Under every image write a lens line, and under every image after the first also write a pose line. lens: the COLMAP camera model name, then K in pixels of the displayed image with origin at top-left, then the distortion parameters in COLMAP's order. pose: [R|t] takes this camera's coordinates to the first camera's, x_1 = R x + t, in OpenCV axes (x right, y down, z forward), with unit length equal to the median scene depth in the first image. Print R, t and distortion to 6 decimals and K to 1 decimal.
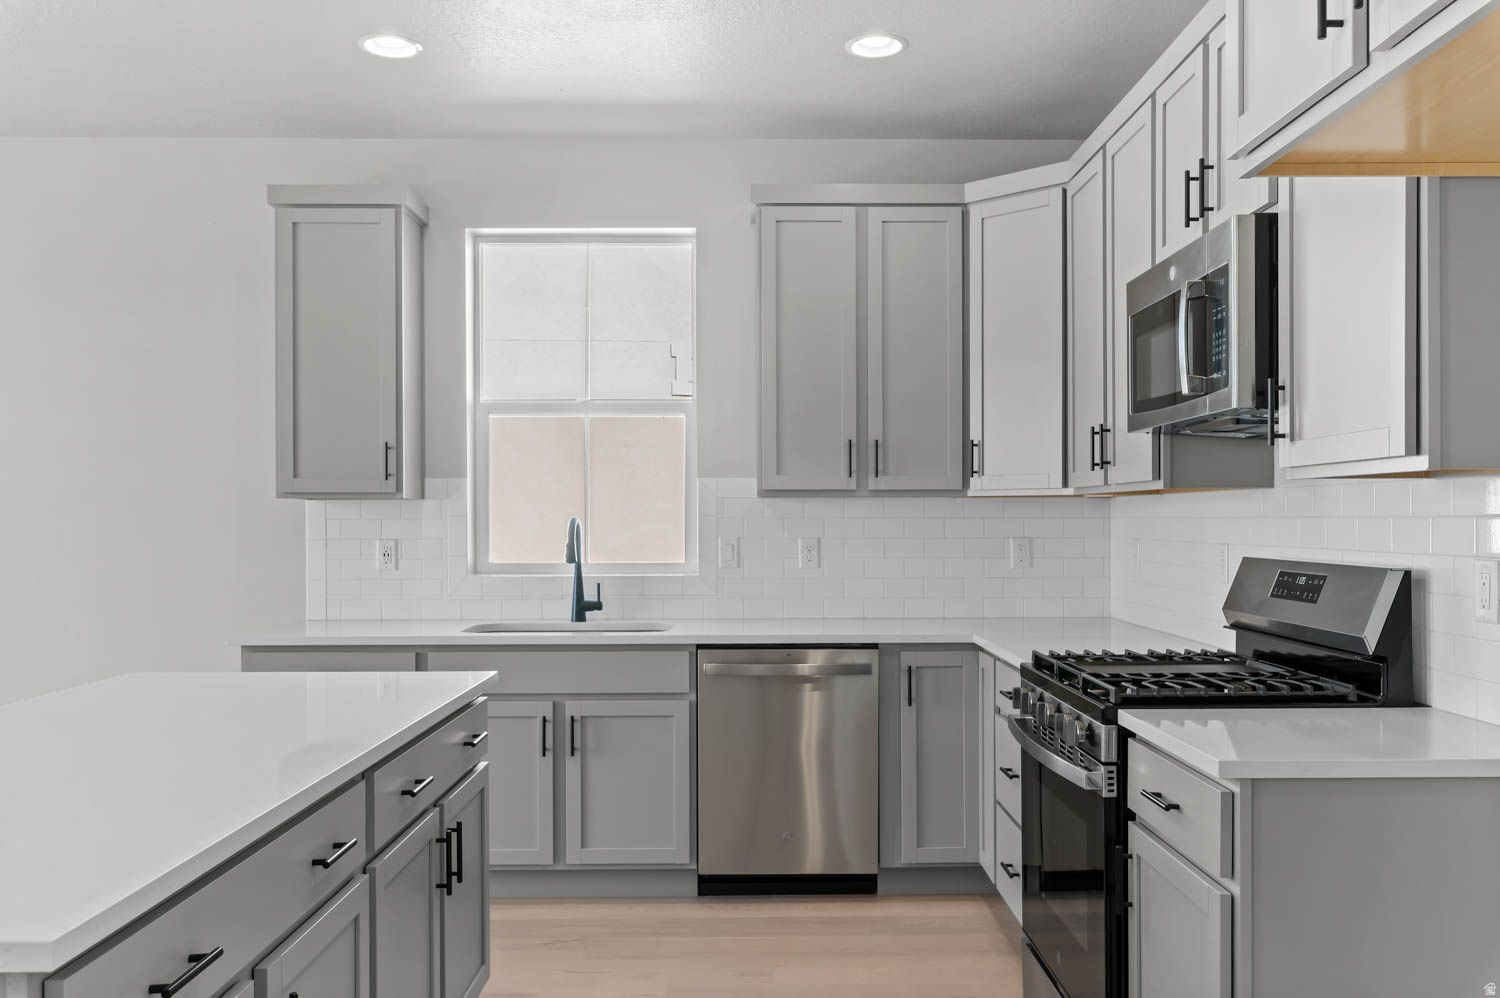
lens RADIAL K [[1258.9, 0, 750.0], [0, 1258.9, 499.0], [0, 0, 1]] dist [0.011389, -0.000041]
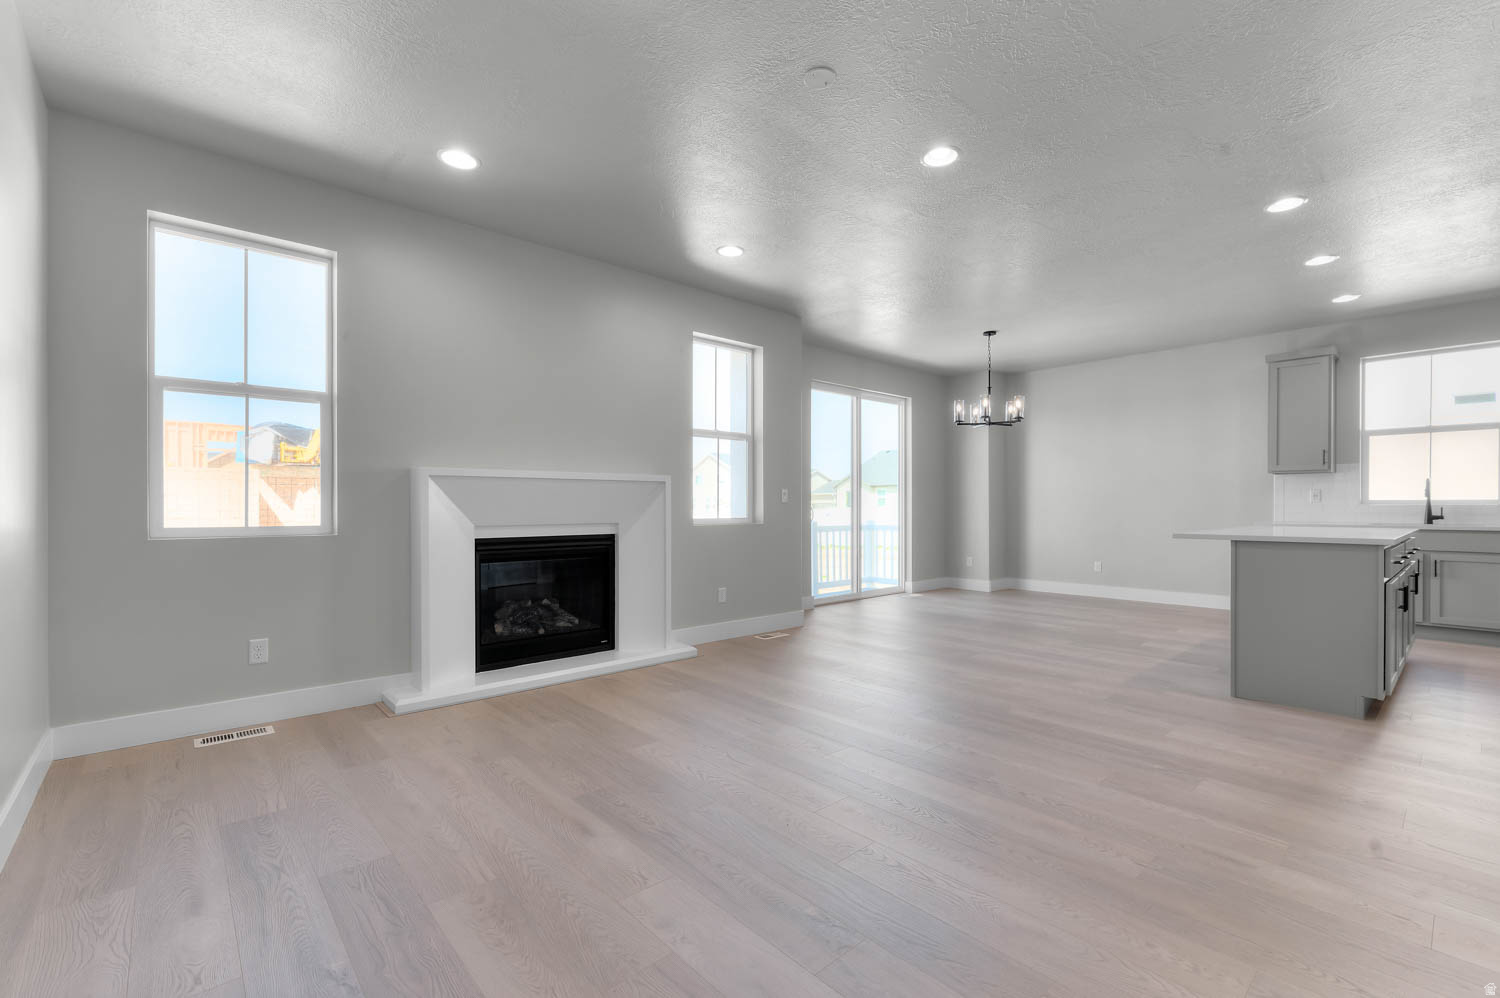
lens RADIAL K [[657.0, 0, 750.0], [0, 657.0, 499.0], [0, 0, 1]] dist [-0.001822, -0.000492]
pose [[0.669457, 0.000737, -0.742851, -0.081035], [0.007673, 0.999939, 0.007908, 0.034011], [0.742811, -0.010994, 0.669410, -0.727665]]
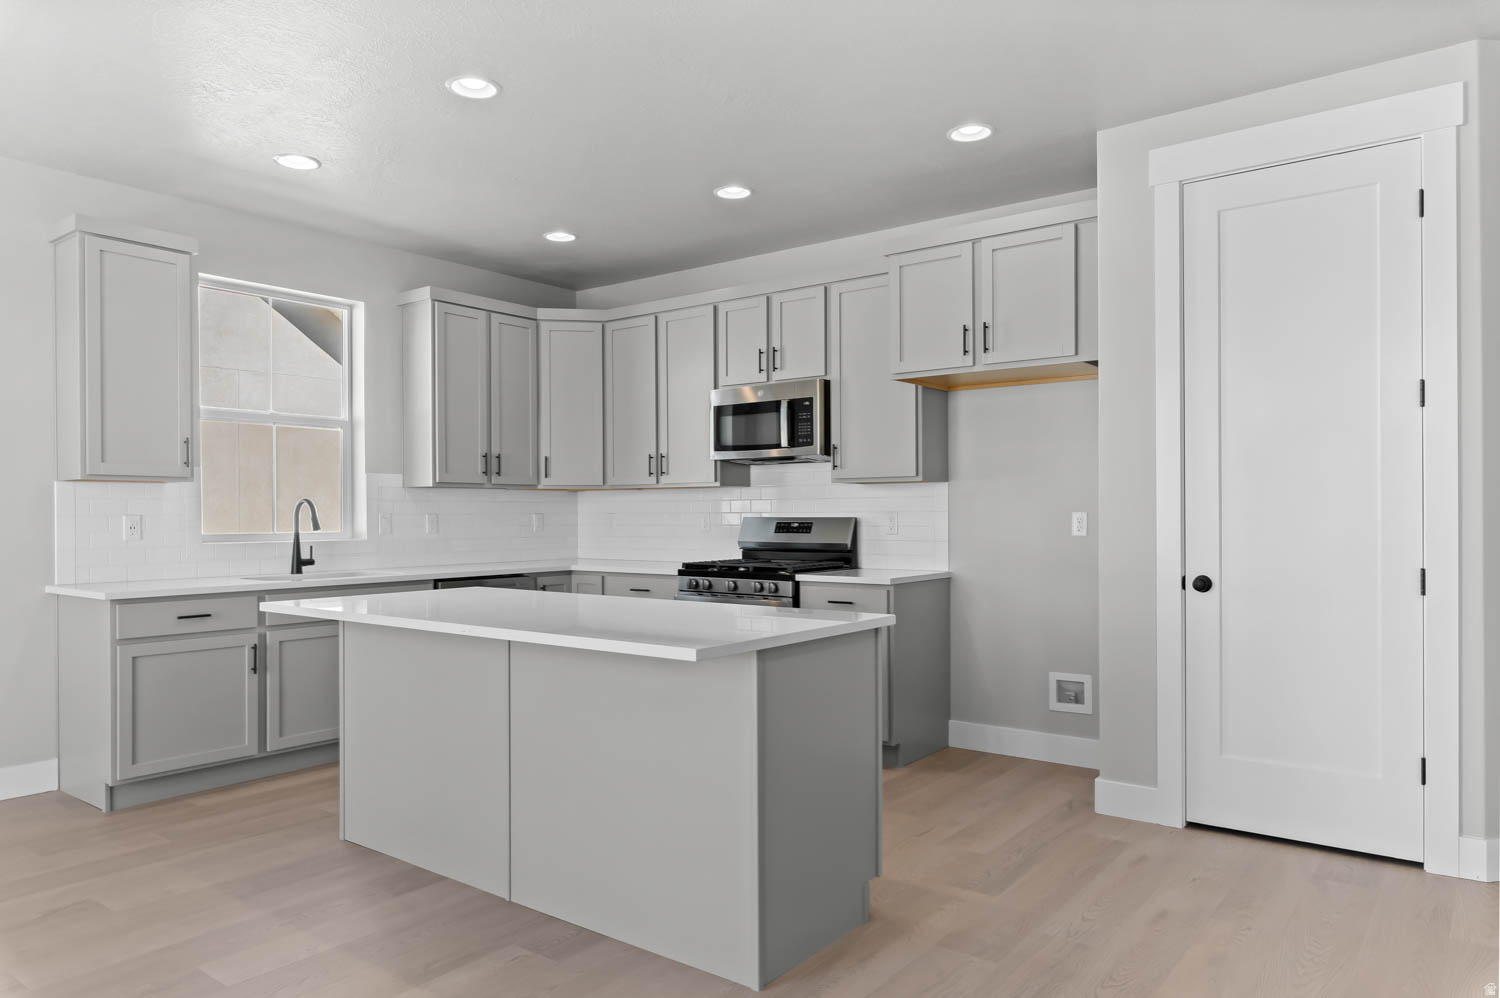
lens RADIAL K [[1006.3, 0, 750.0], [0, 1006.3, 499.0], [0, 0, 1]] dist [-0.008098, -0.002375]
pose [[0.626681, 0.010138, 0.779210, -0.719809], [-0.009083, 0.999942, -0.005705, 0.017025], [-0.779223, -0.003502, 0.626737, -0.093731]]
